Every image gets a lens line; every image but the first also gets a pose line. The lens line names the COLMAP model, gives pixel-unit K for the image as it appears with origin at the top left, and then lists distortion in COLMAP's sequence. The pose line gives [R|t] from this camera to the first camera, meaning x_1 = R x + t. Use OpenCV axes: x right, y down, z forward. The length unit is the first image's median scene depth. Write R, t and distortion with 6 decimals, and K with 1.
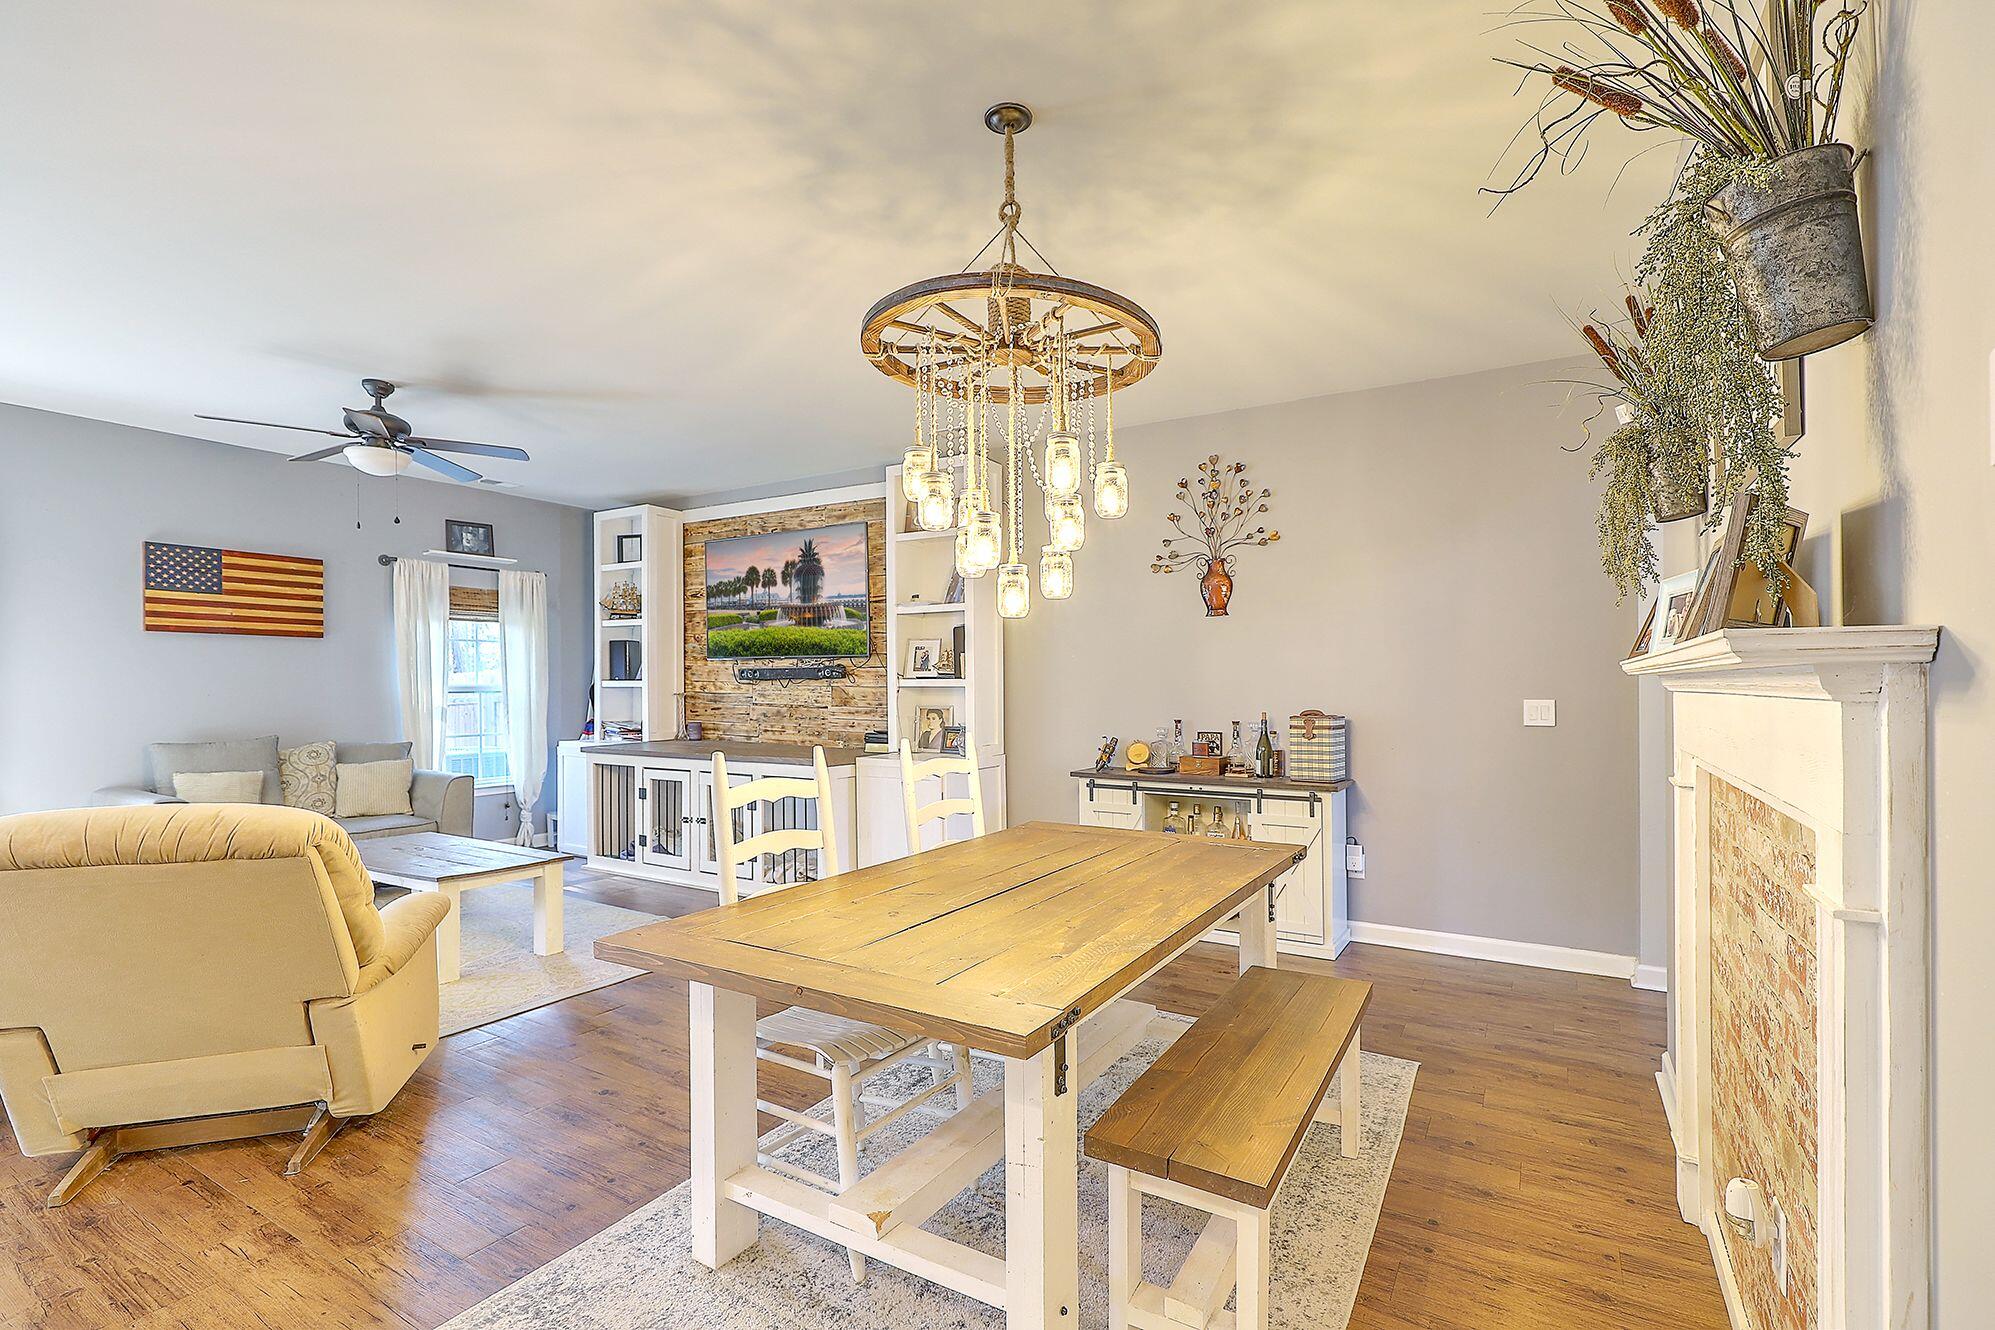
lens RADIAL K [[897.0, 0, 1008.0], [0, 897.0, 691.6], [0, 0, 1]] dist [-0.003457, 0.001252]
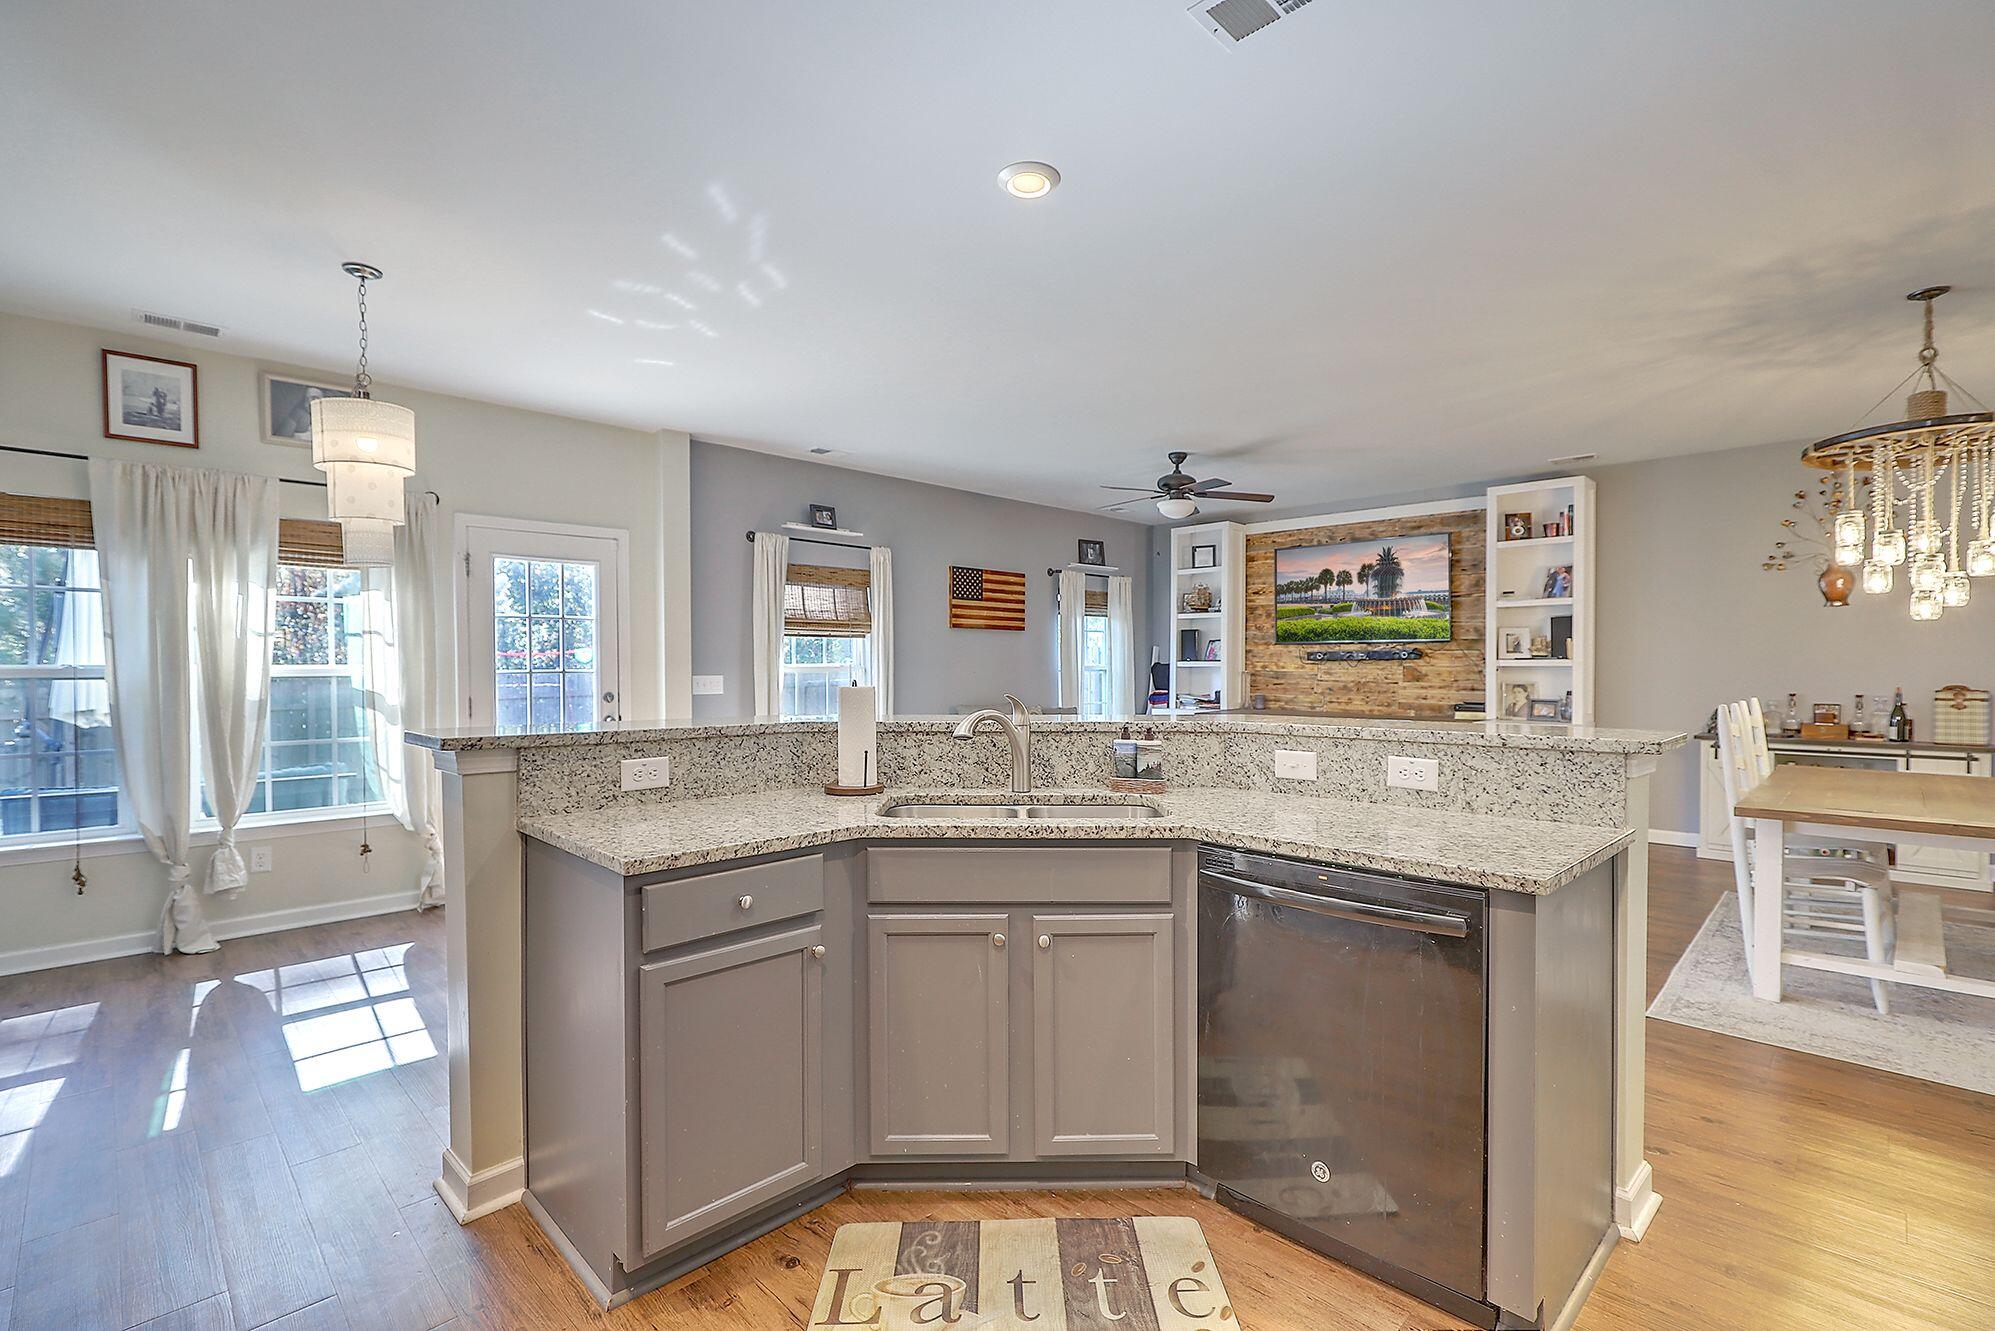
lens RADIAL K [[897.0, 0, 1020.3], [0, 897.0, 688.0], [0, 0, 1]] dist [-0.003457, 0.001252]
pose [[0.972570, 0.004439, -0.232568, -0.444647], [-0.000209, 0.999834, 0.018209, 0.002524], [0.232610, -0.017661, 0.972410, -0.331889]]
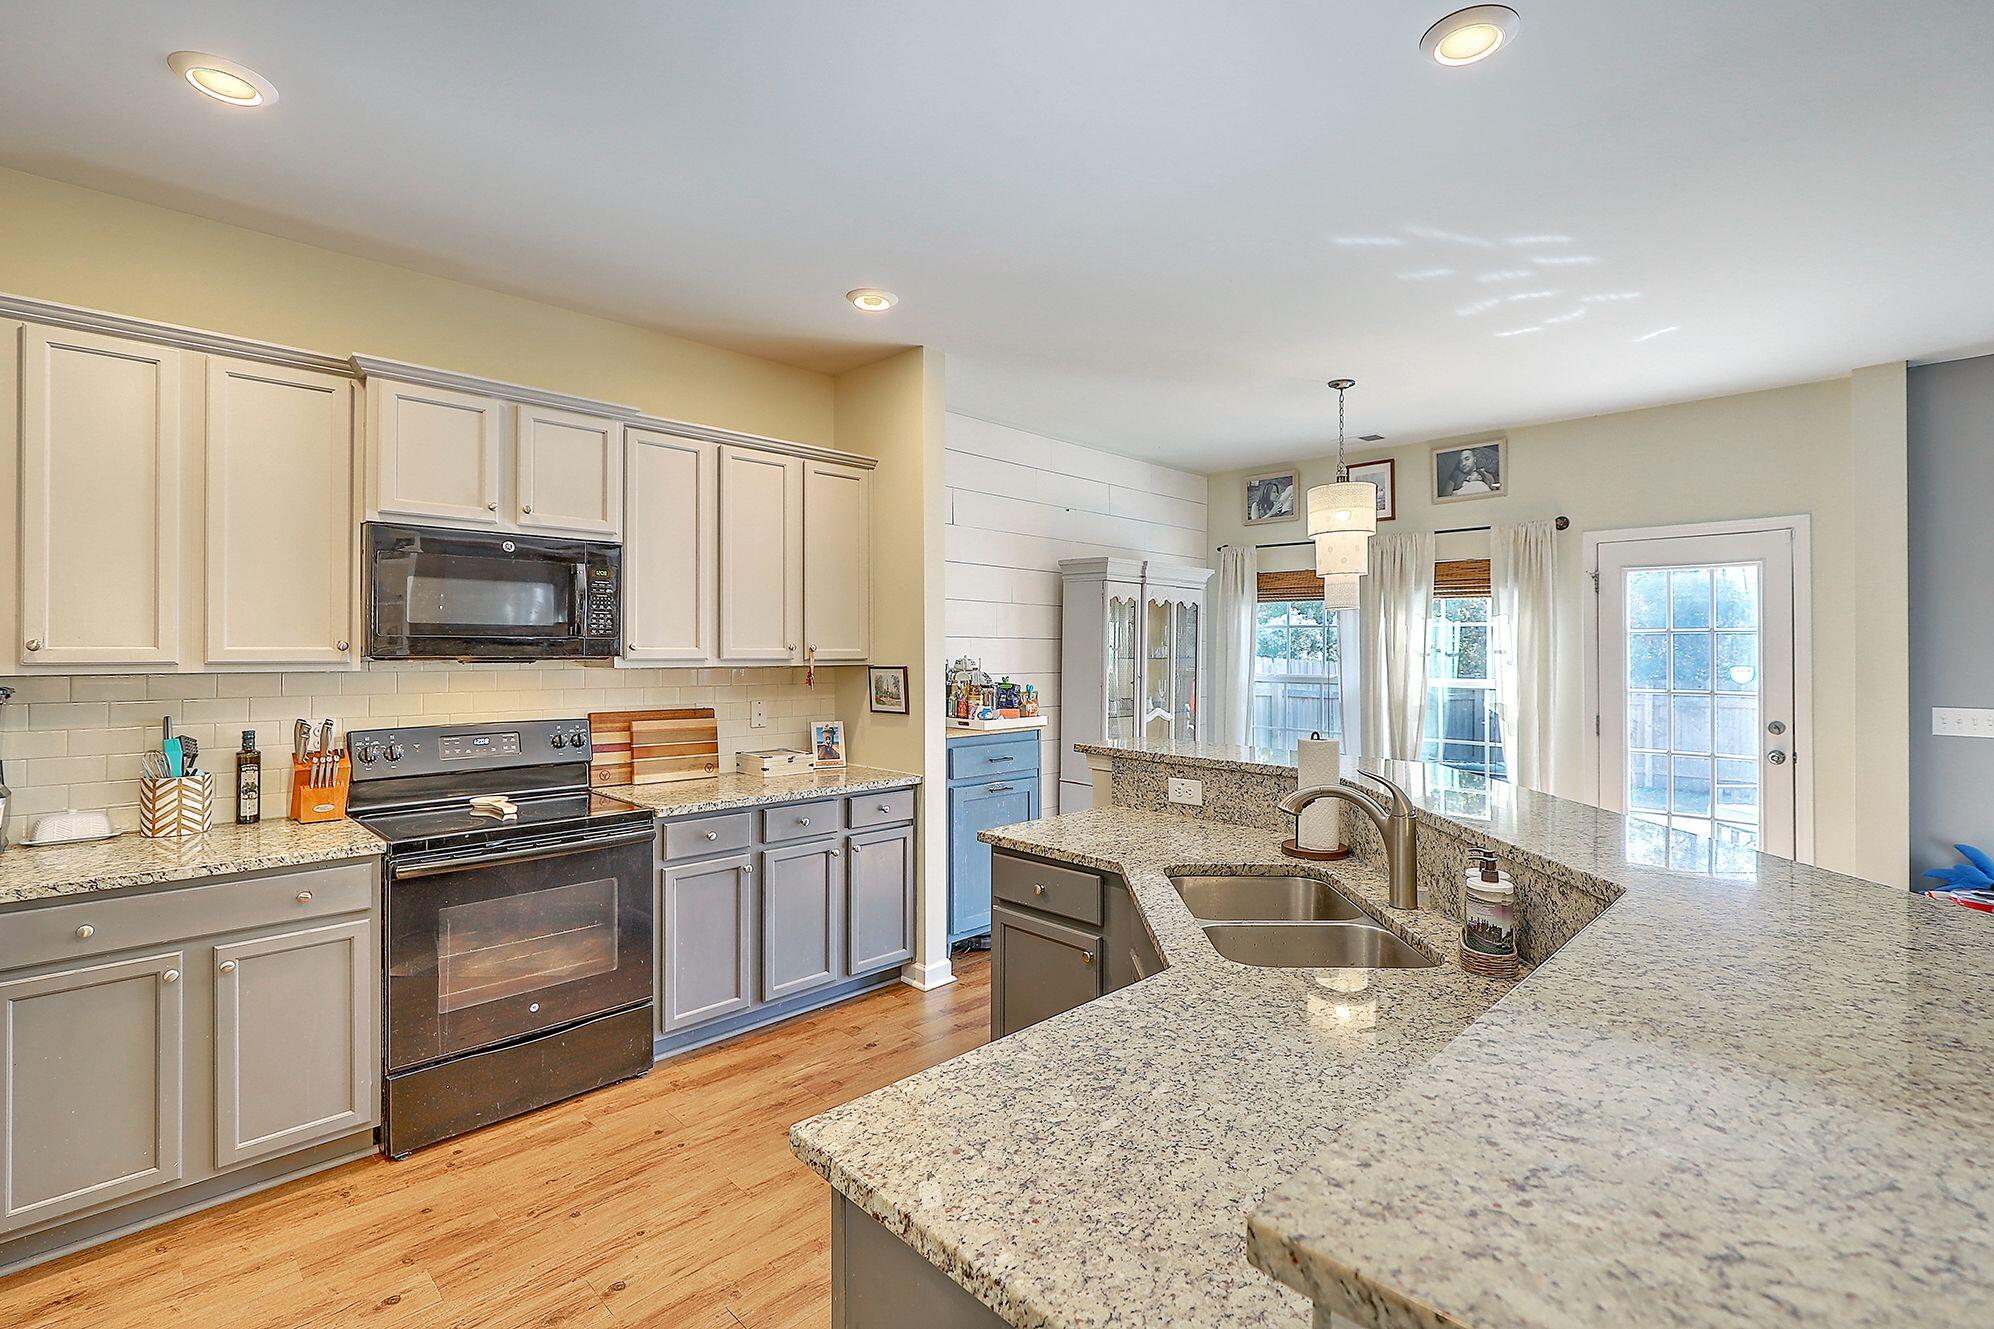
lens RADIAL K [[896.6, 0, 1008.1], [0, 896.6, 649.2], [0, 0, 1]] dist [-0.003457, 0.001252]
pose [[-0.245358, -0.001238, -0.969432, -0.204692], [-0.011829, 0.999929, 0.001717, -0.029164], [0.969360, 0.011889, -0.245355, 0.033348]]
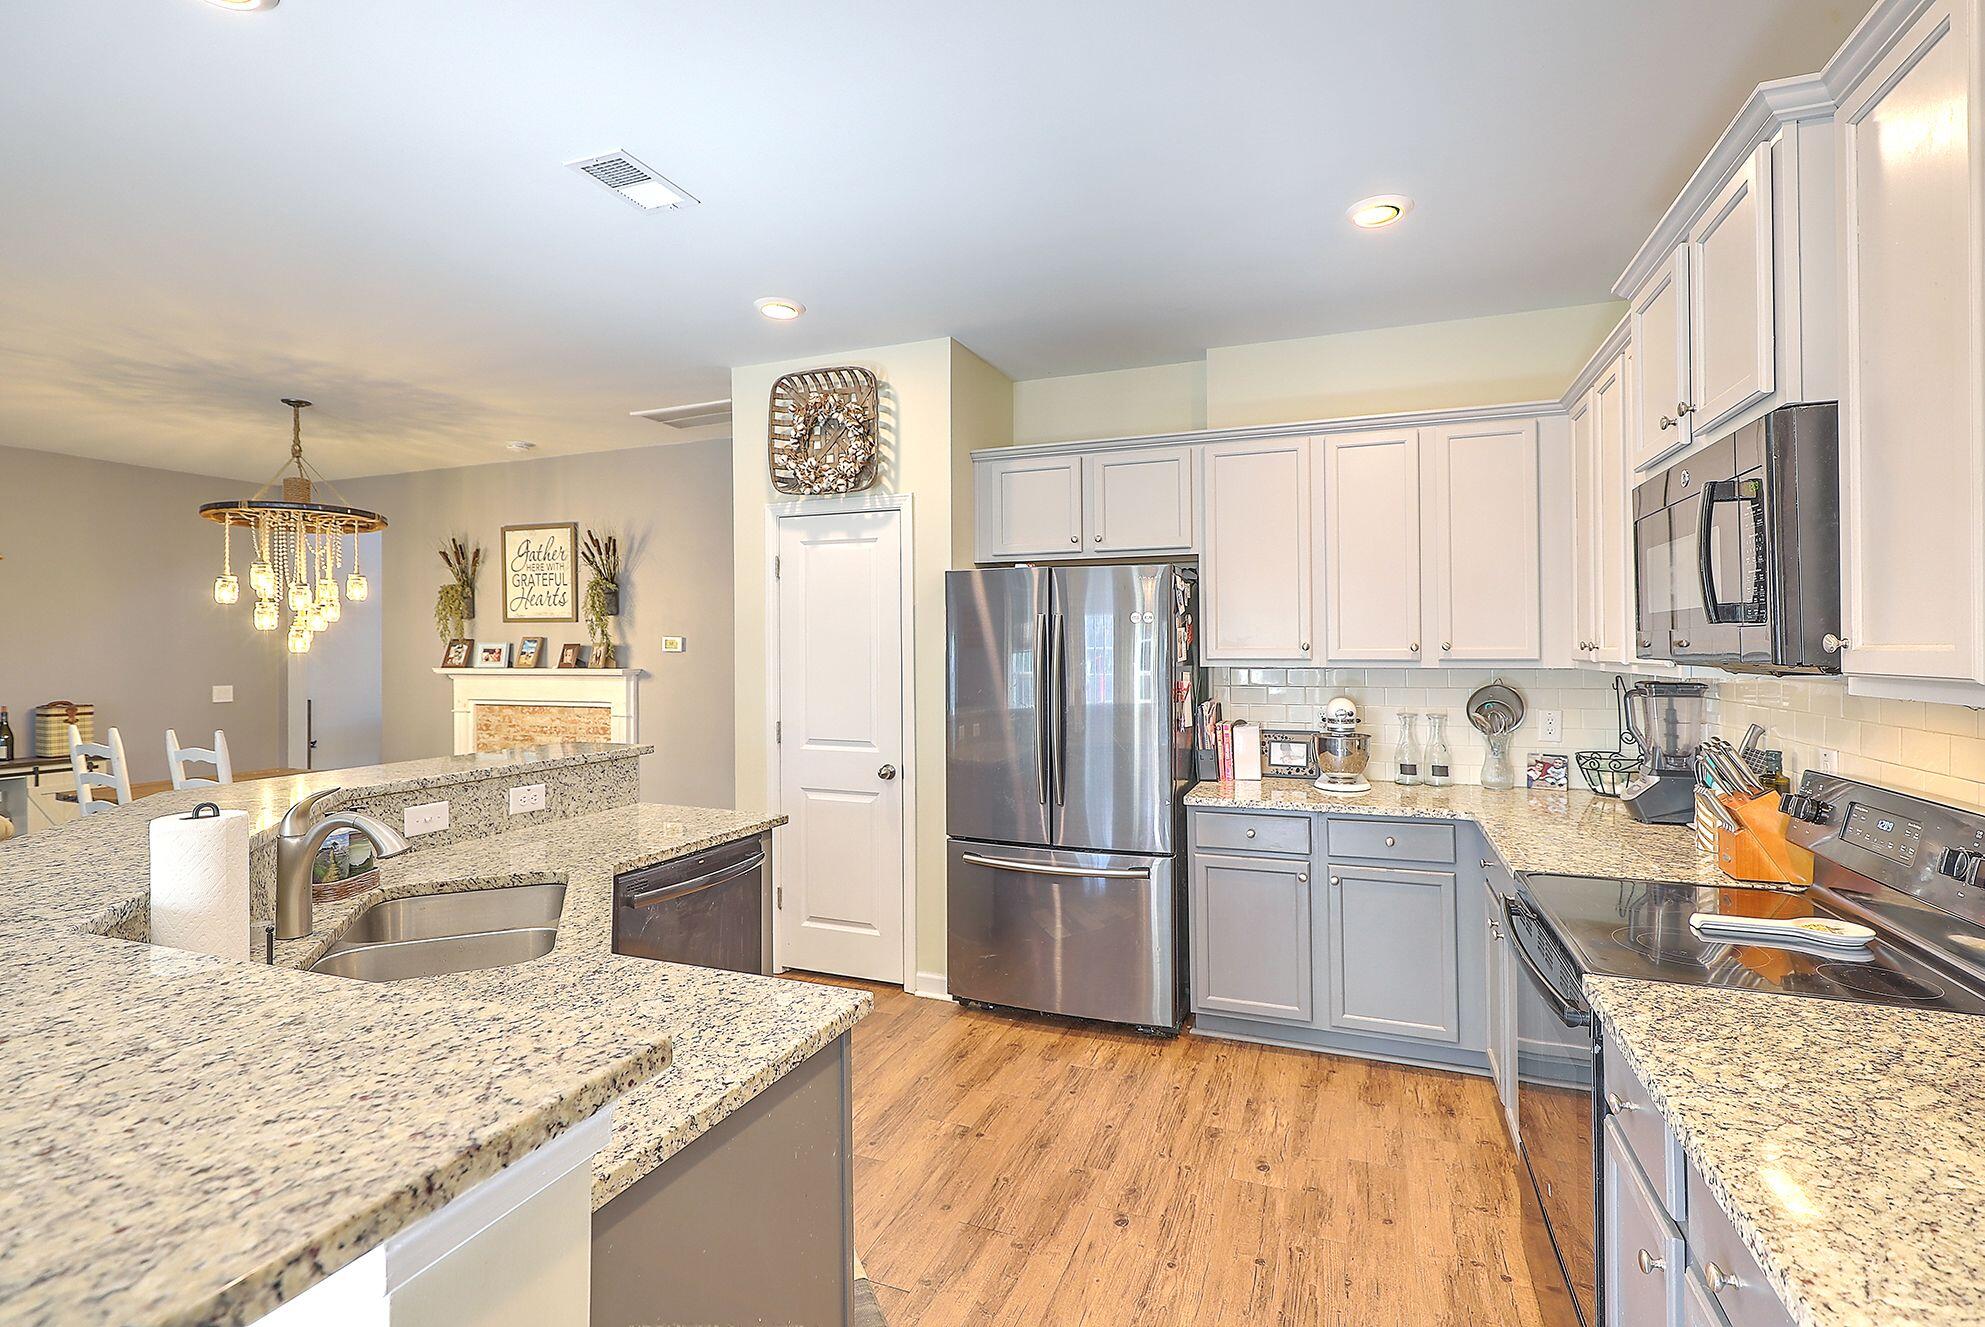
lens RADIAL K [[892.5, 0, 1028.5], [0, 892.5, 645.6], [0, 0, 1]] dist [-0.003457, 0.001252]
pose [[-0.186123, 0.004087, 0.982518, -0.870407], [0.012686, 0.999918, -0.001757, -0.028776], [-0.982445, 0.012137, -0.186159, -0.086173]]
